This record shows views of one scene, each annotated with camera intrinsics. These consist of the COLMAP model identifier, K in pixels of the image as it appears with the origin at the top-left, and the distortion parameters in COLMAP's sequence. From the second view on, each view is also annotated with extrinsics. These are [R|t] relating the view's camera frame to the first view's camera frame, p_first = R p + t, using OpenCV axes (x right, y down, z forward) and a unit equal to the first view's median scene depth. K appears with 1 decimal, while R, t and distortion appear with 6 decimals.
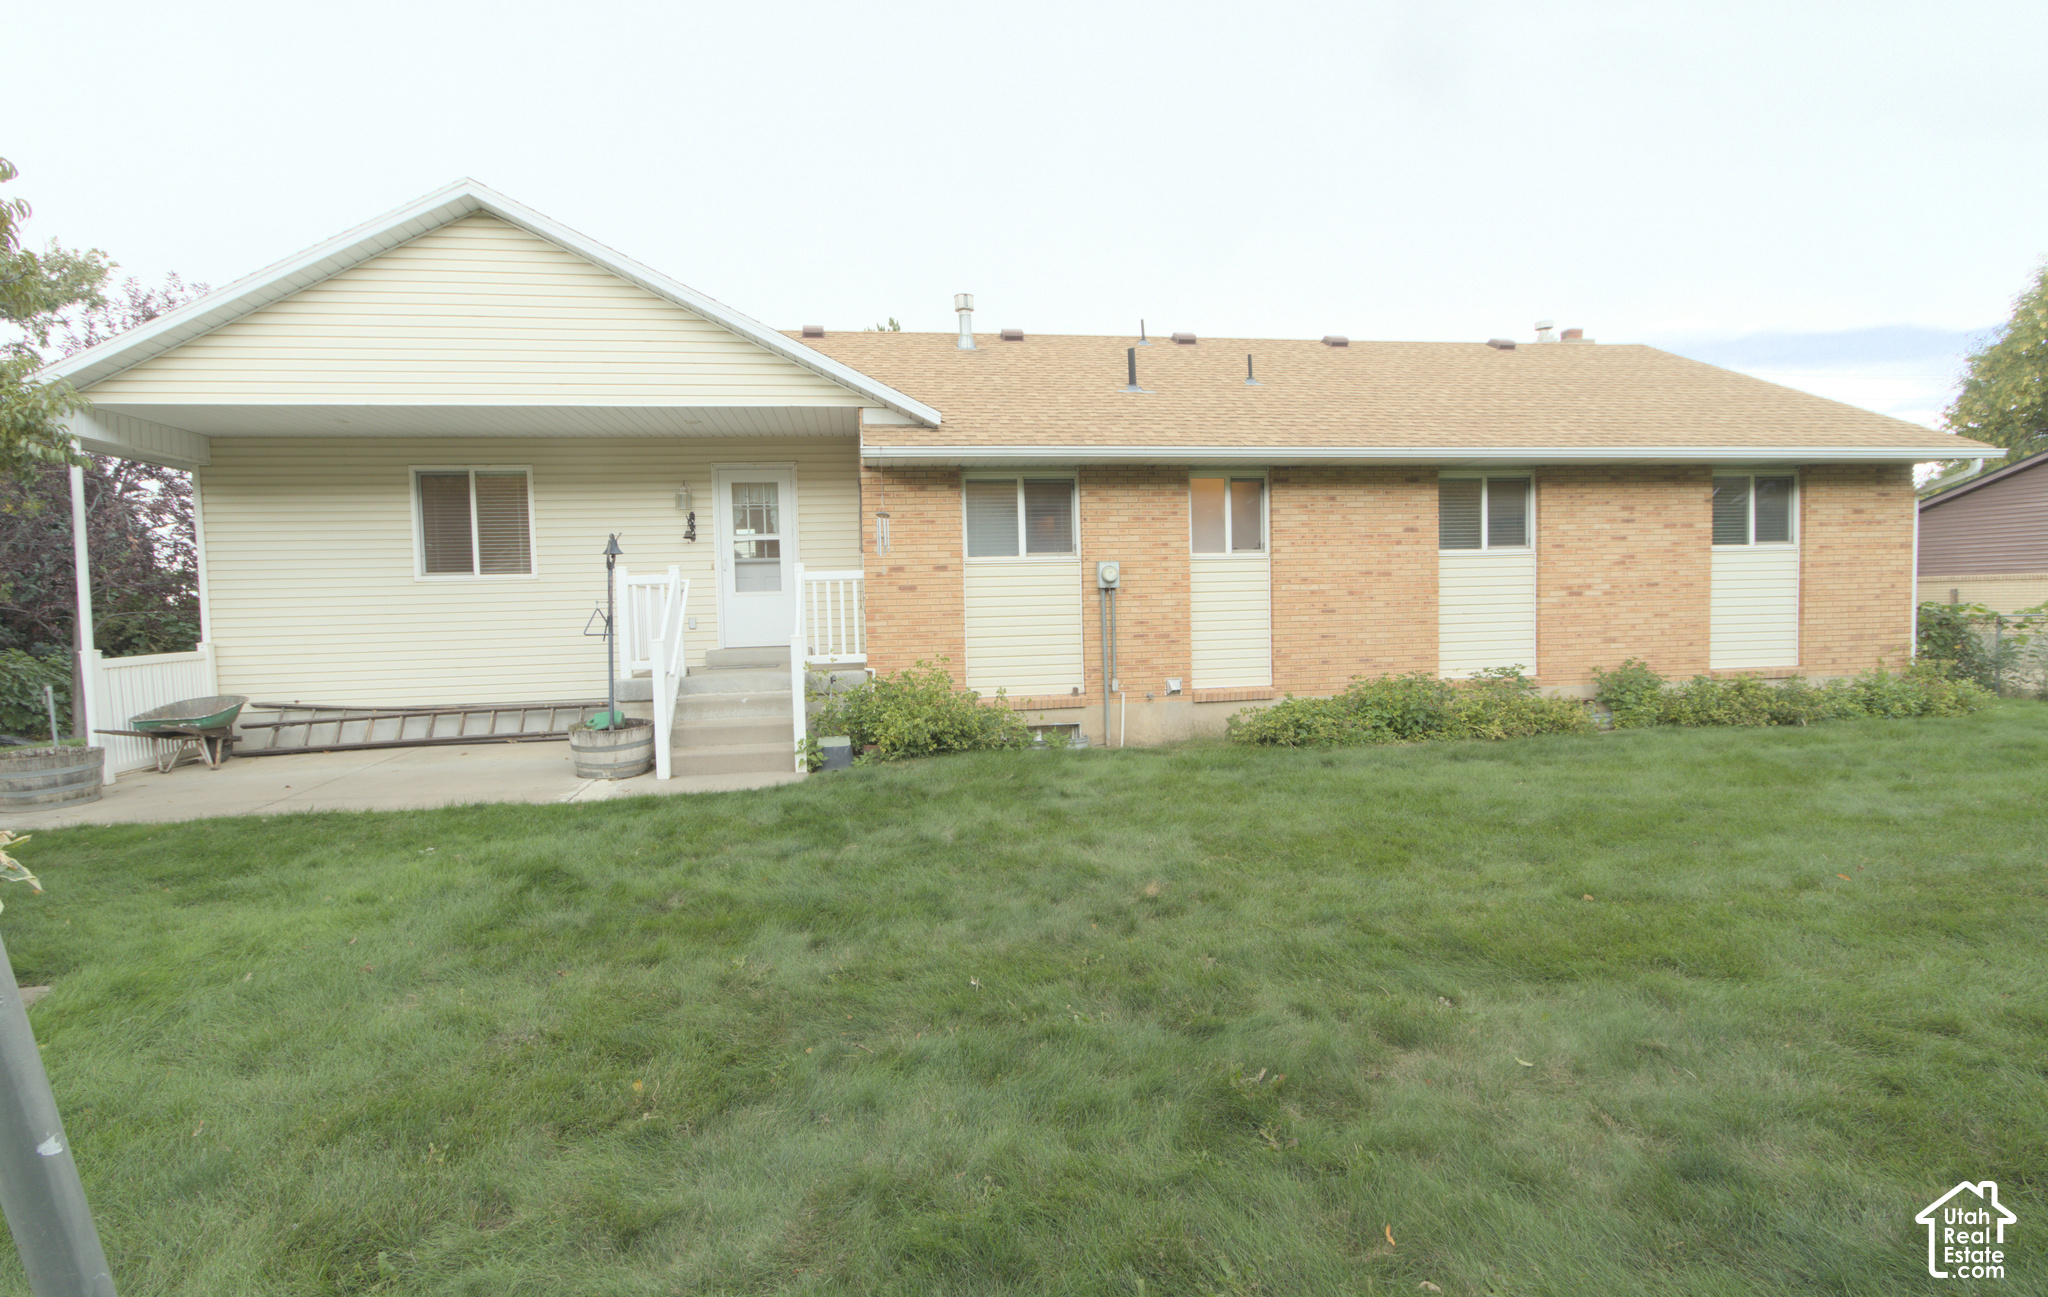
lens RADIAL K [[957.4, 0, 1024.0], [0, 957.4, 648.5], [0, 0, 1]] dist [0.001288, -0.000163]
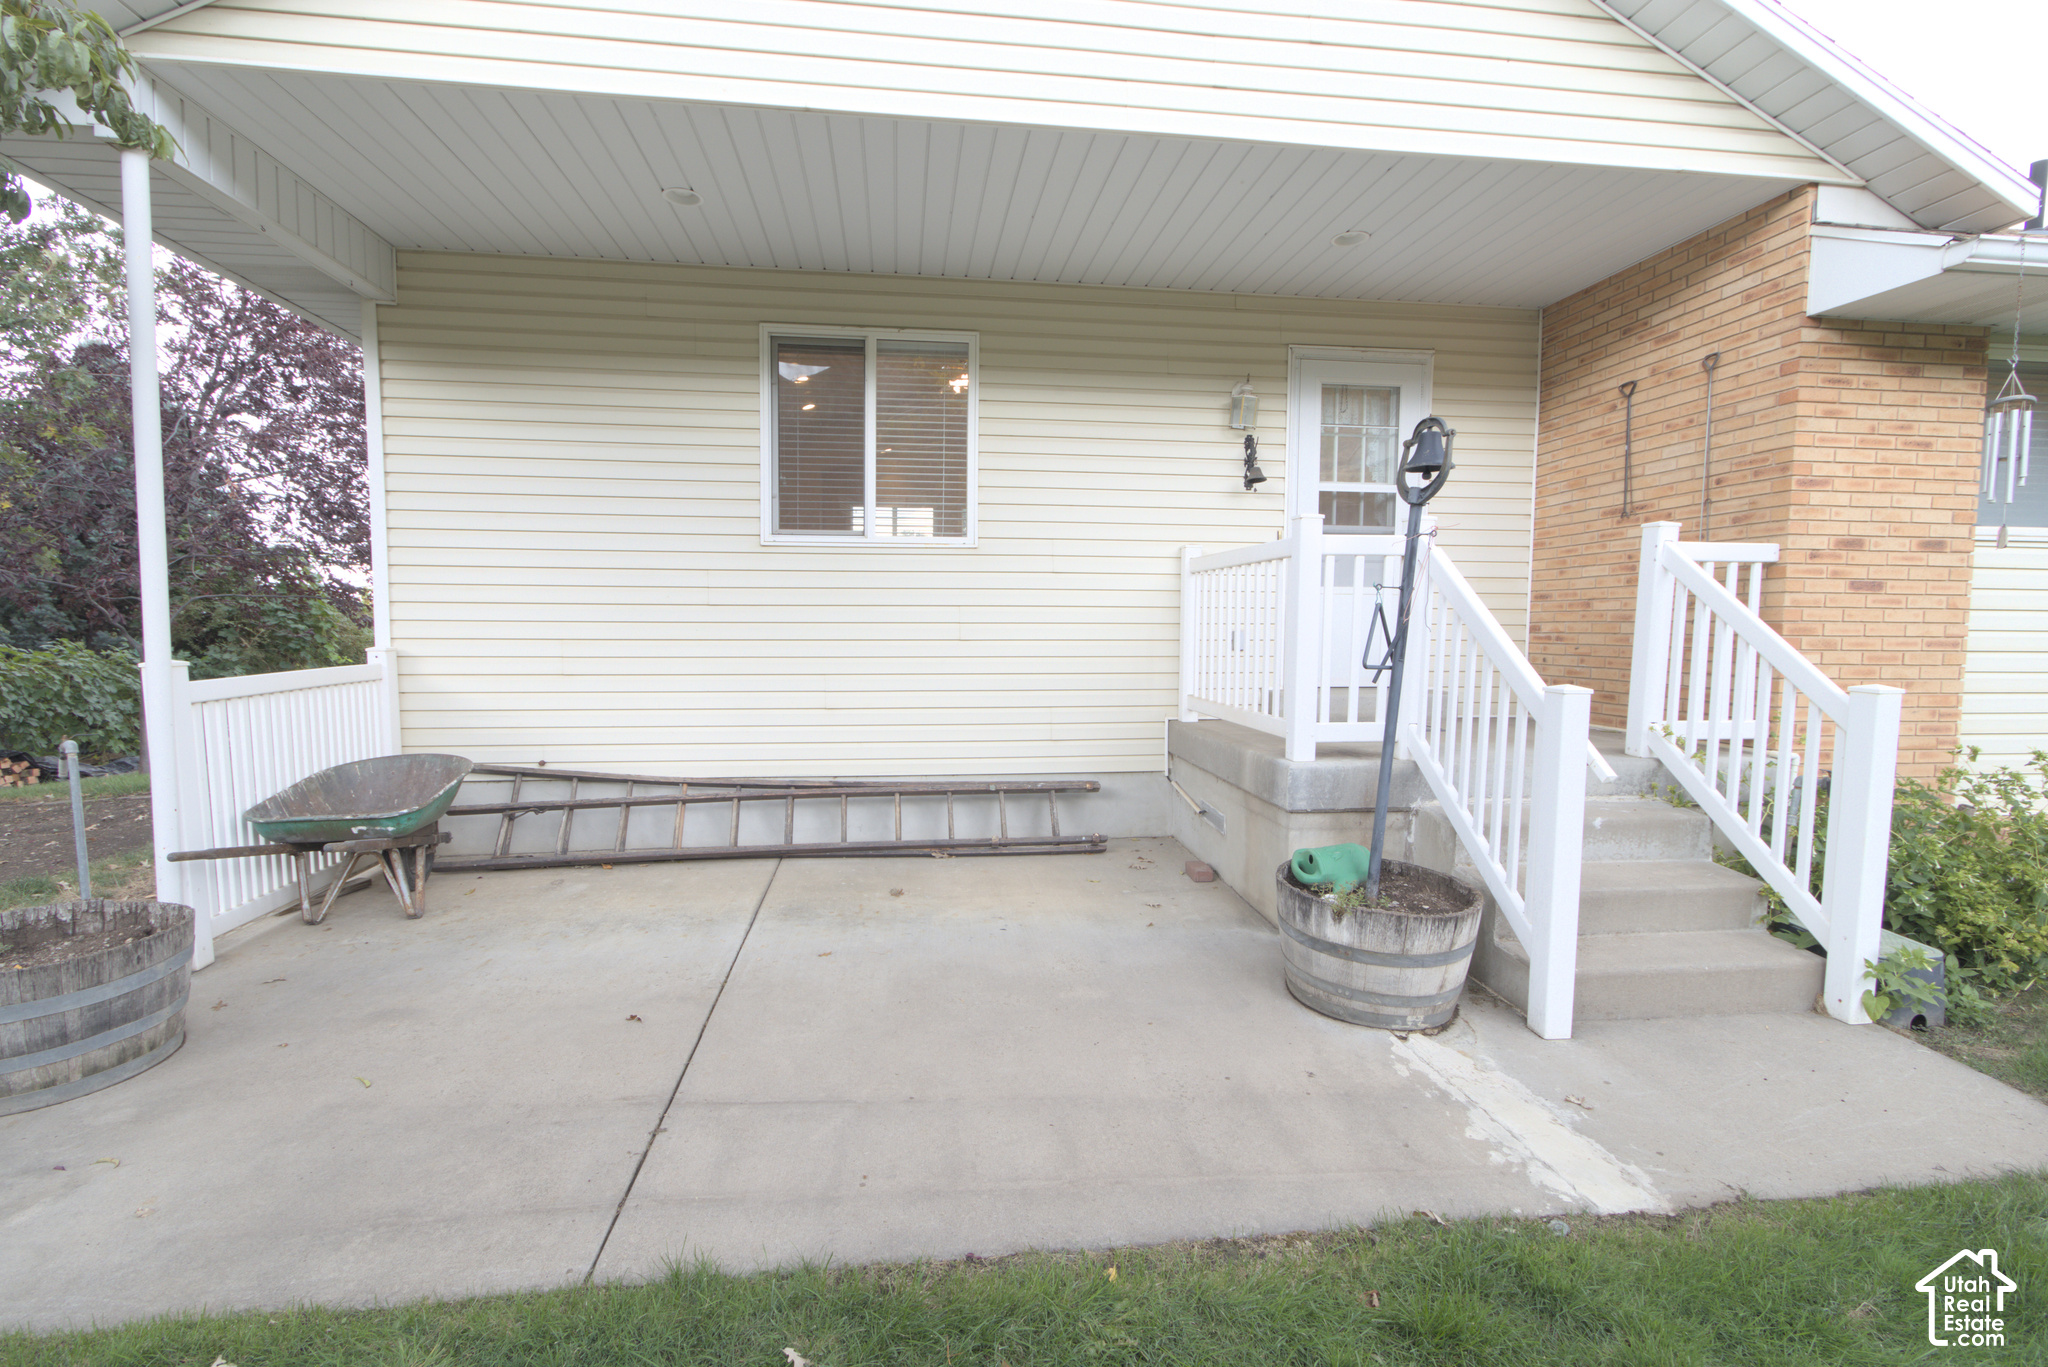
lens RADIAL K [[923.9, 0, 1014.8], [0, 923.9, 684.1], [0, 0, 1]] dist [-0.001882, 0.000589]
pose [[0.998912, 0.036747, -0.028720, -0.493101], [-0.036235, 0.999178, 0.018148, -0.007497], [0.029363, -0.017088, 0.999423, 0.506973]]
